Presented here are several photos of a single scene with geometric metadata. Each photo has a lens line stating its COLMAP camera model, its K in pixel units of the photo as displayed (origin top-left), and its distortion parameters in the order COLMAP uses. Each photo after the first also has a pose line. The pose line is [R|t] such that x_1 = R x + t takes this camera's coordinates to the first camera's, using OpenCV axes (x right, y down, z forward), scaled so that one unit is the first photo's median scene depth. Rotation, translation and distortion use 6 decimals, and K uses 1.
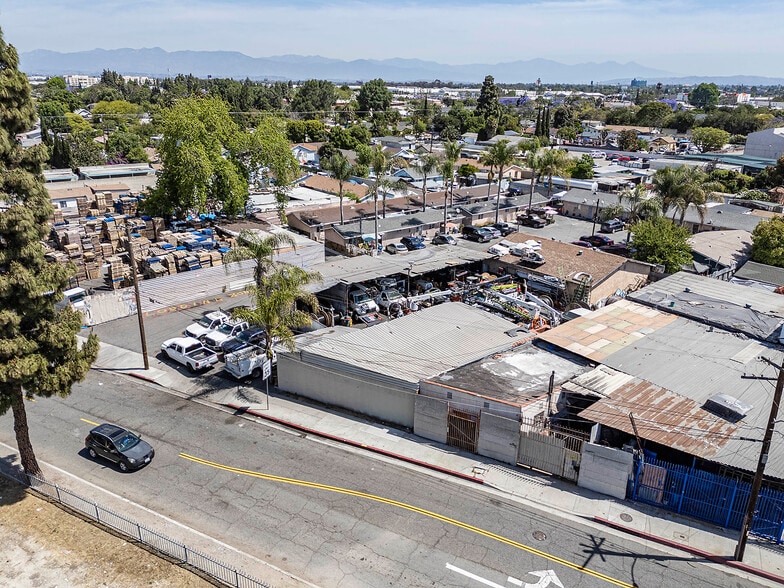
lens RADIAL K [[570.4, 0, 393.4], [0, 570.4, 294.9], [0, 0, 1]] dist [0.091956, -0.104055]
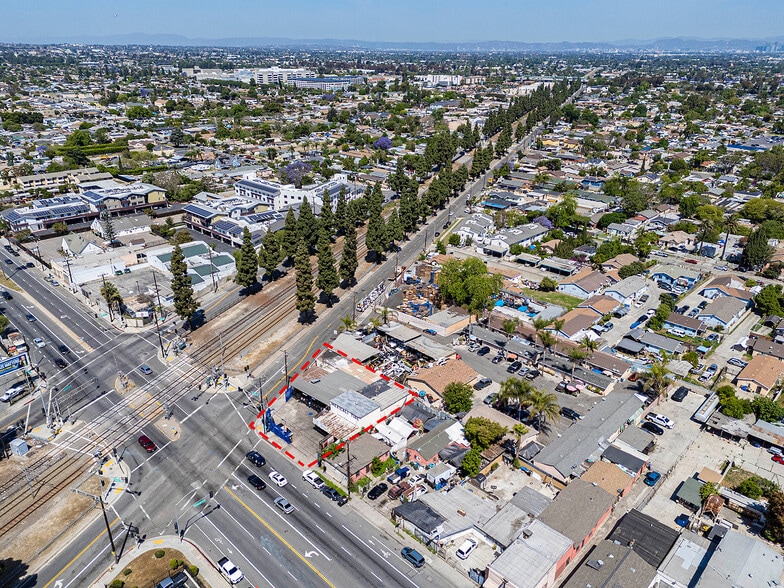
lens RADIAL K [[570.4, 0, 393.4], [0, 570.4, 294.9], [0, 0, 1]] dist [0.091956, -0.104055]
pose [[0.121738, 0.381472, -0.916329, 3.893908], [-0.350742, 0.880167, 0.319821, -1.750179], [0.928526, 0.282461, 0.240948, 0.310542]]
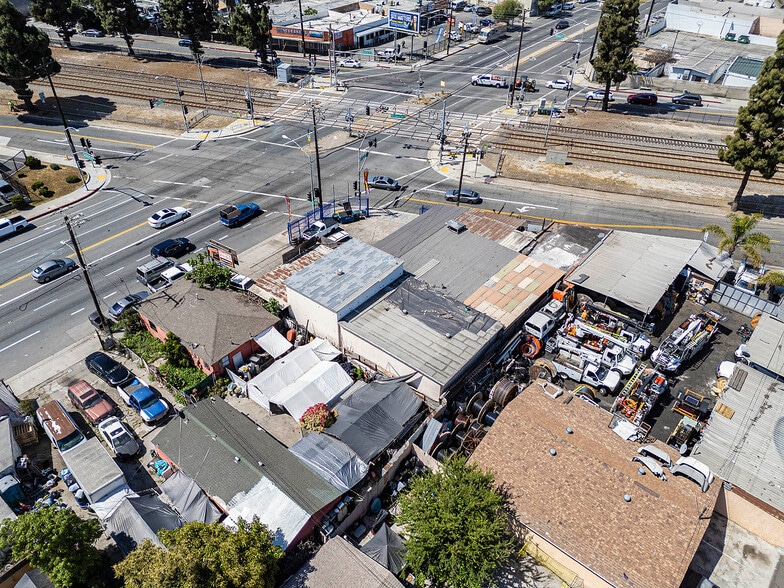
lens RADIAL K [[570.4, 0, 393.4], [0, 570.4, 294.9], [0, 0, 1]] dist [0.091956, -0.104055]
pose [[-0.977612, 0.106197, -0.181651, 1.056205], [-0.101716, 0.517216, 0.849789, -1.191252], [0.184198, 0.849241, -0.494834, 1.928310]]
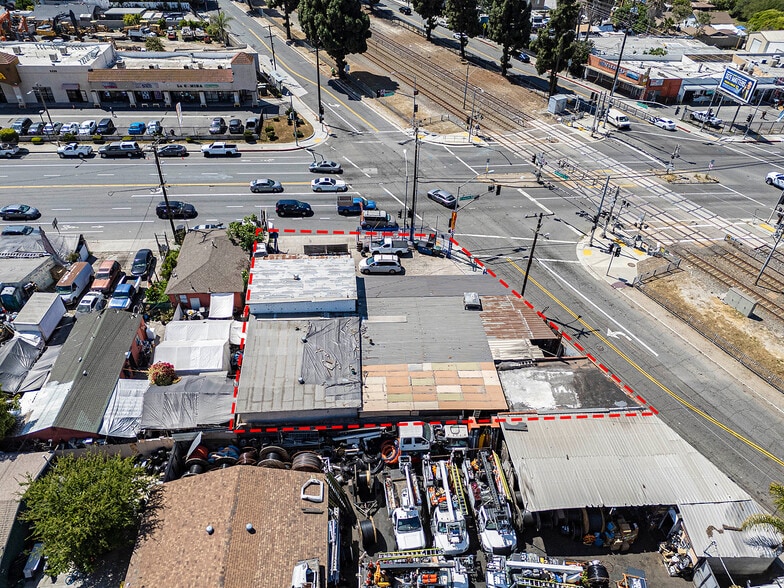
lens RADIAL K [[570.4, 0, 393.4], [0, 570.4, 294.9], [0, 0, 1]] dist [0.091956, -0.104055]
pose [[-0.825103, -0.376752, 0.421025, 0.062161], [0.164930, 0.552125, 0.817286, -1.119716], [-0.540373, 0.743785, -0.393422, 1.616299]]
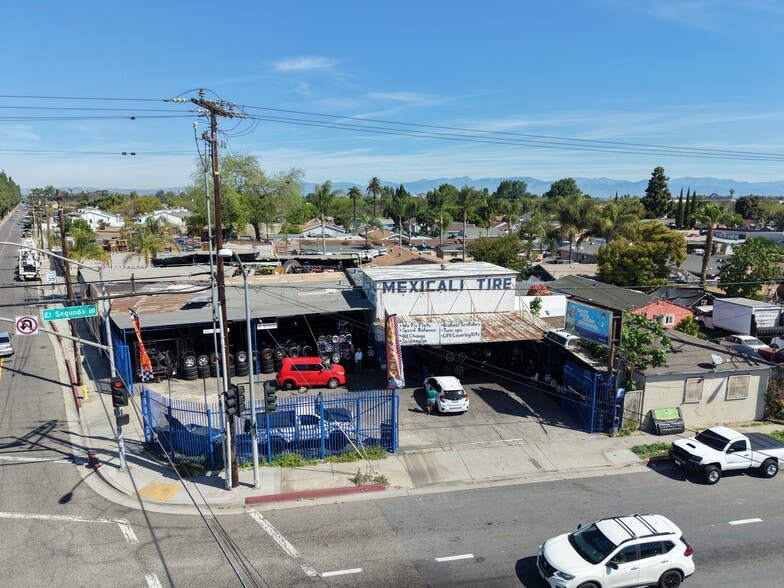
lens RADIAL K [[530.9, 0, 390.9], [0, 530.9, 281.1], [0, 0, 1]] dist [0.058382, 0.003759]
pose [[0.880017, 0.061013, -0.471008, 1.317479], [-0.152189, 0.975646, -0.157965, 0.238761], [0.449899, 0.210694, 0.867870, 0.190219]]
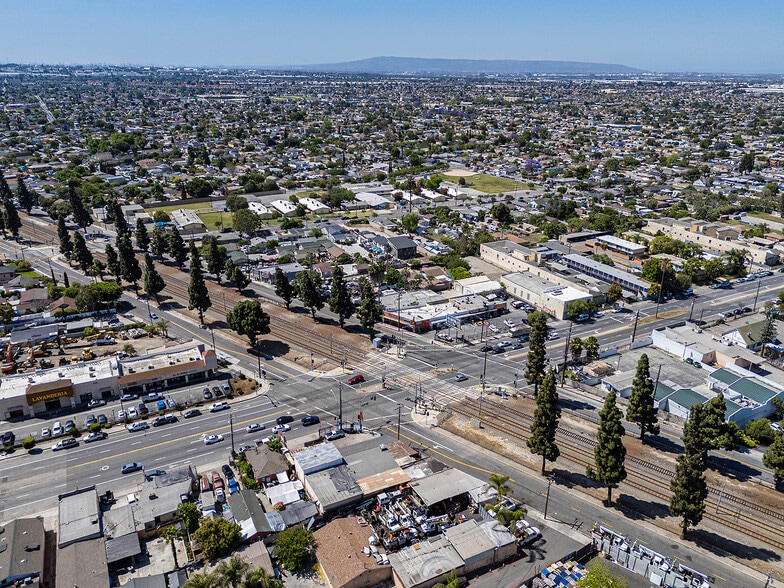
lens RADIAL K [[570.4, 0, 393.4], [0, 570.4, 294.9], [0, 0, 1]] dist [0.091956, -0.104055]
pose [[-0.980951, -0.091835, 0.171176, -0.111180], [0.044867, 0.750256, 0.659624, -3.154254], [-0.189002, 0.654739, -0.731844, 3.064597]]
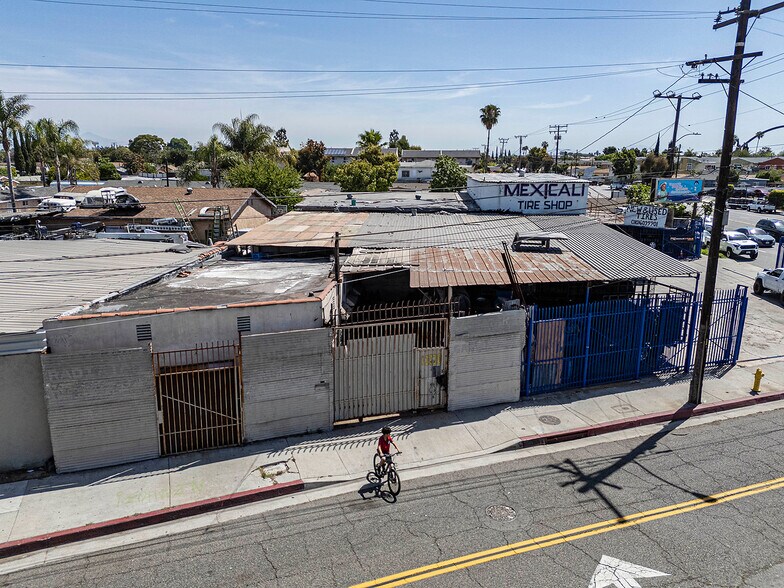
lens RADIAL K [[570.4, 0, 393.4], [0, 570.4, 294.9], [0, 0, 1]] dist [0.091956, -0.104055]
pose [[0.673753, -0.178751, 0.717012, -0.066675], [0.257071, 0.966392, -0.000640, 0.192054], [-0.692800, 0.184754, 0.697061, 0.583941]]
